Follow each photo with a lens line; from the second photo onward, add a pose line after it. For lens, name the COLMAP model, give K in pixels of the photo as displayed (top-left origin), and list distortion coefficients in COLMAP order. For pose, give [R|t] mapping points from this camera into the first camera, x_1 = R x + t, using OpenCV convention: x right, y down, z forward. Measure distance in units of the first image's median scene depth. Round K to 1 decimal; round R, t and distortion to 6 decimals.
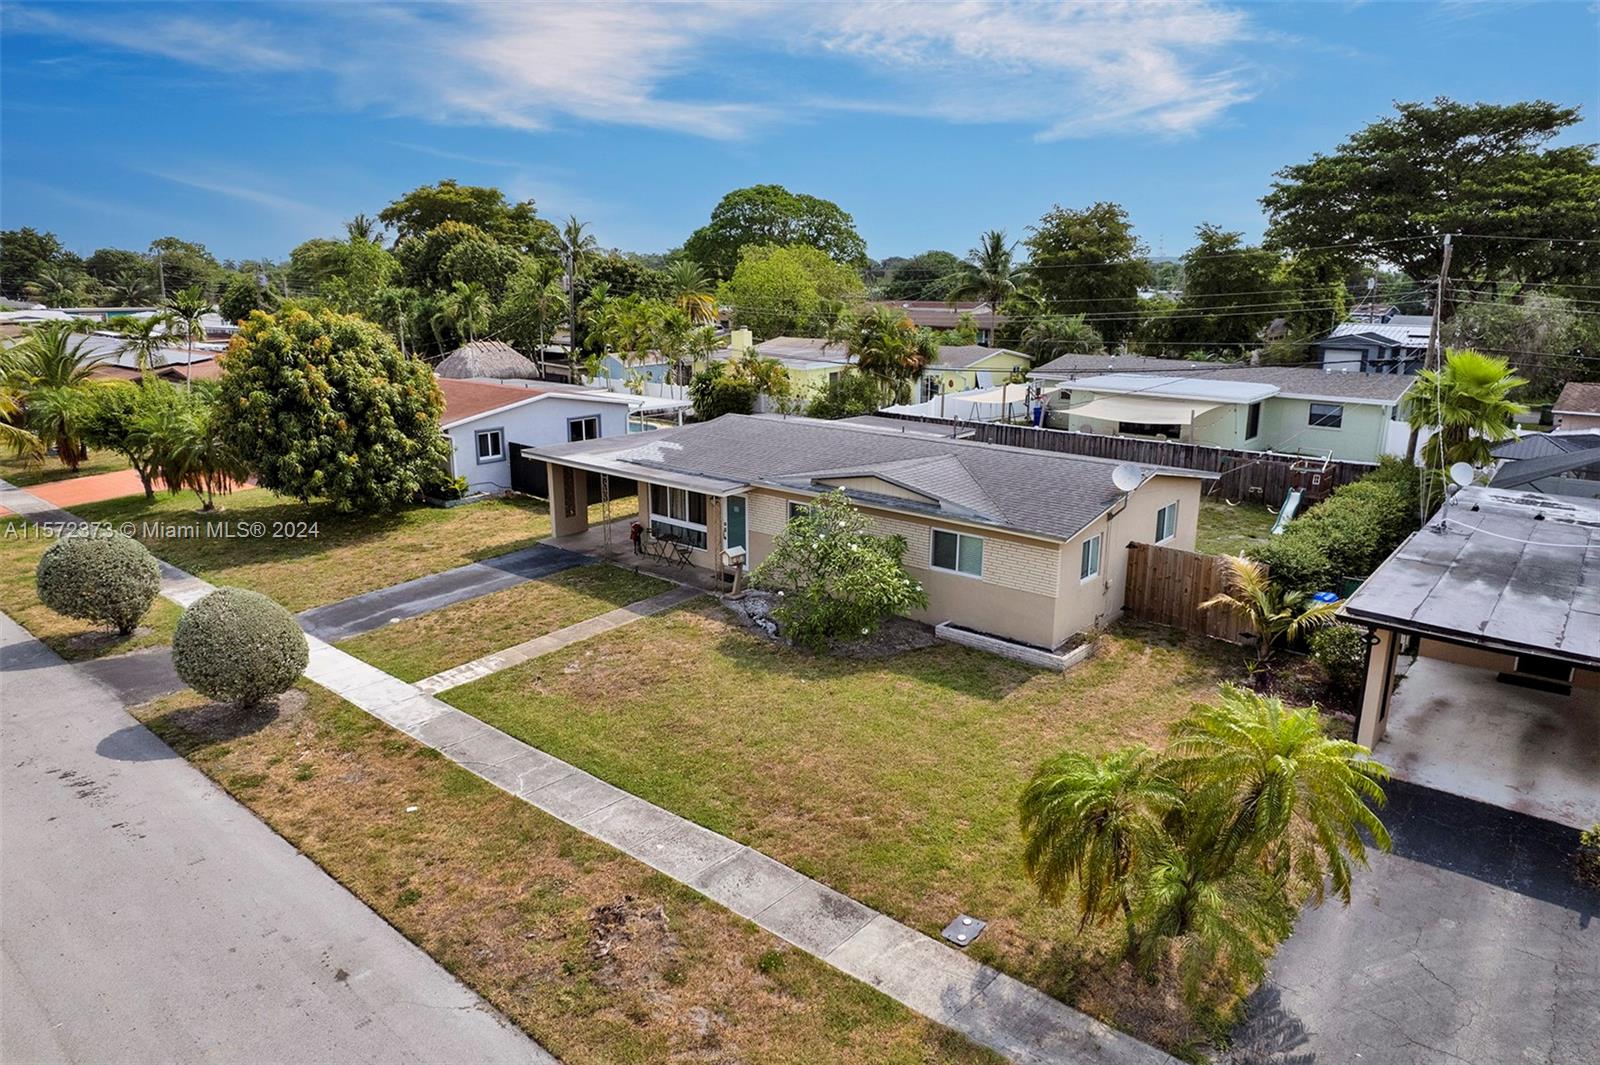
lens RADIAL K [[1015.0, 0, 798.4], [0, 1015.0, 531.8], [0, 0, 1]] dist [-0.054216, 0.045566]
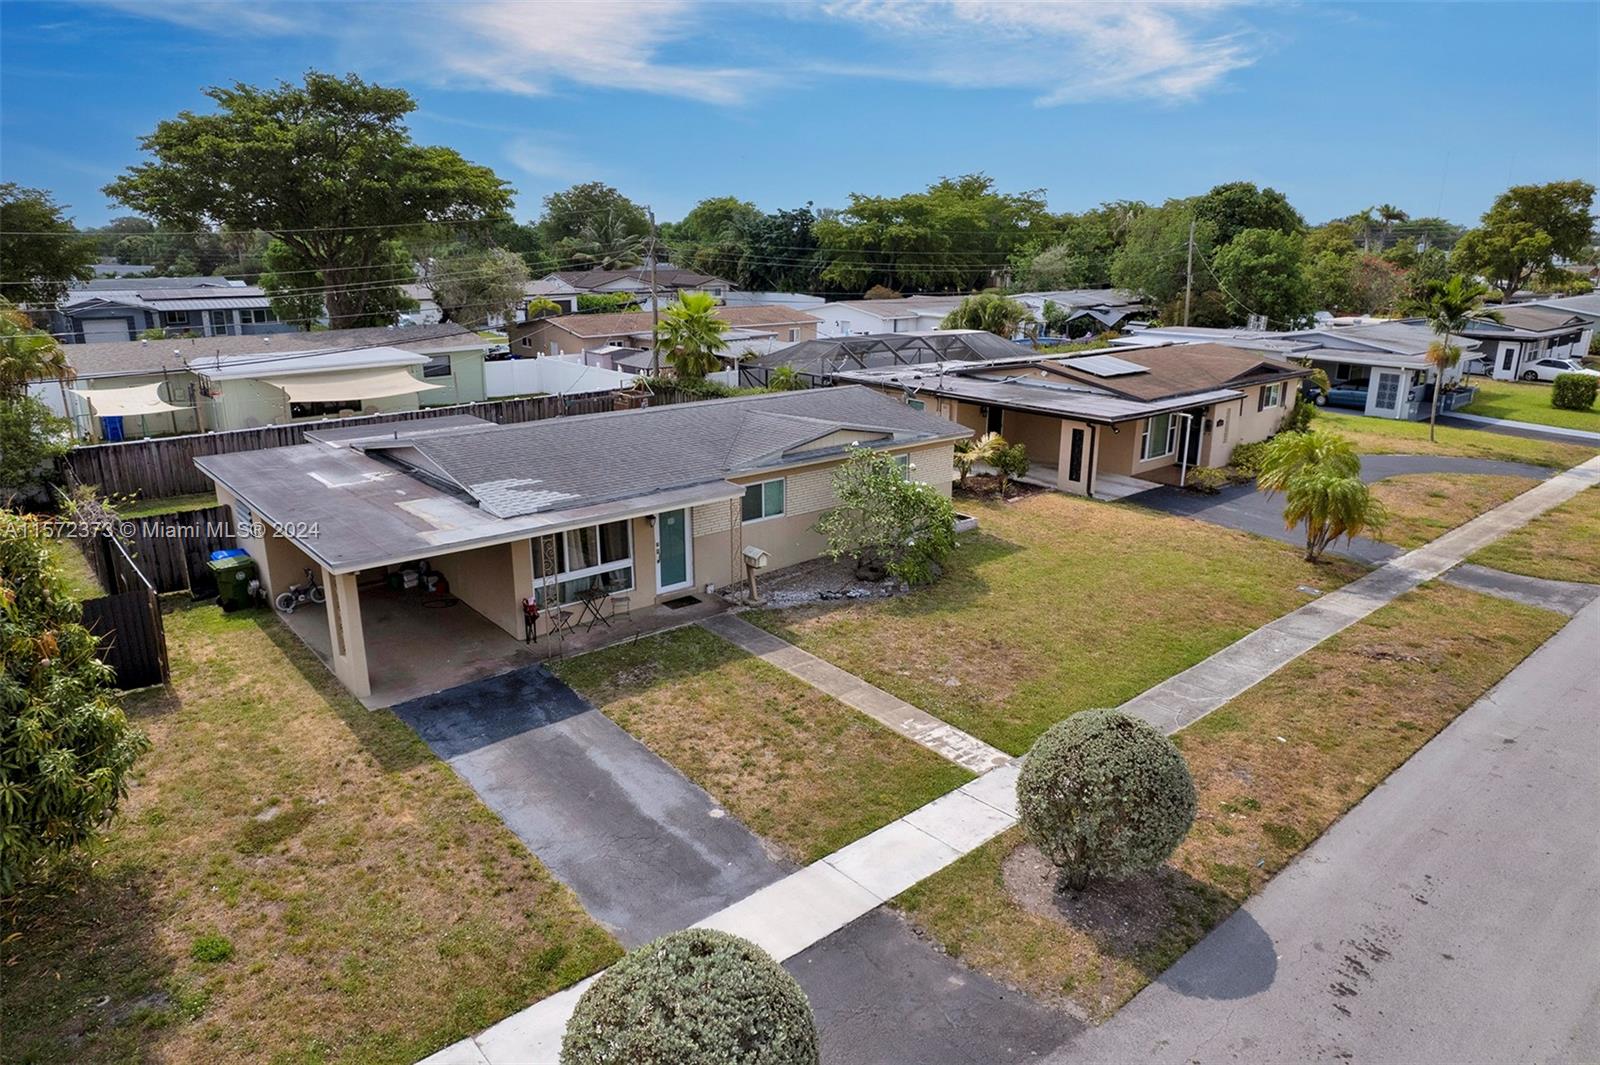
lens RADIAL K [[1015.0, 0, 795.3], [0, 1015.0, 533.6], [0, 0, 1]] dist [-0.054216, 0.045566]
pose [[0.155133, -0.276851, 0.948308, -1.062745], [0.240565, 0.941619, 0.235545, -0.233573], [-0.958156, 0.191589, 0.212677, 0.912347]]
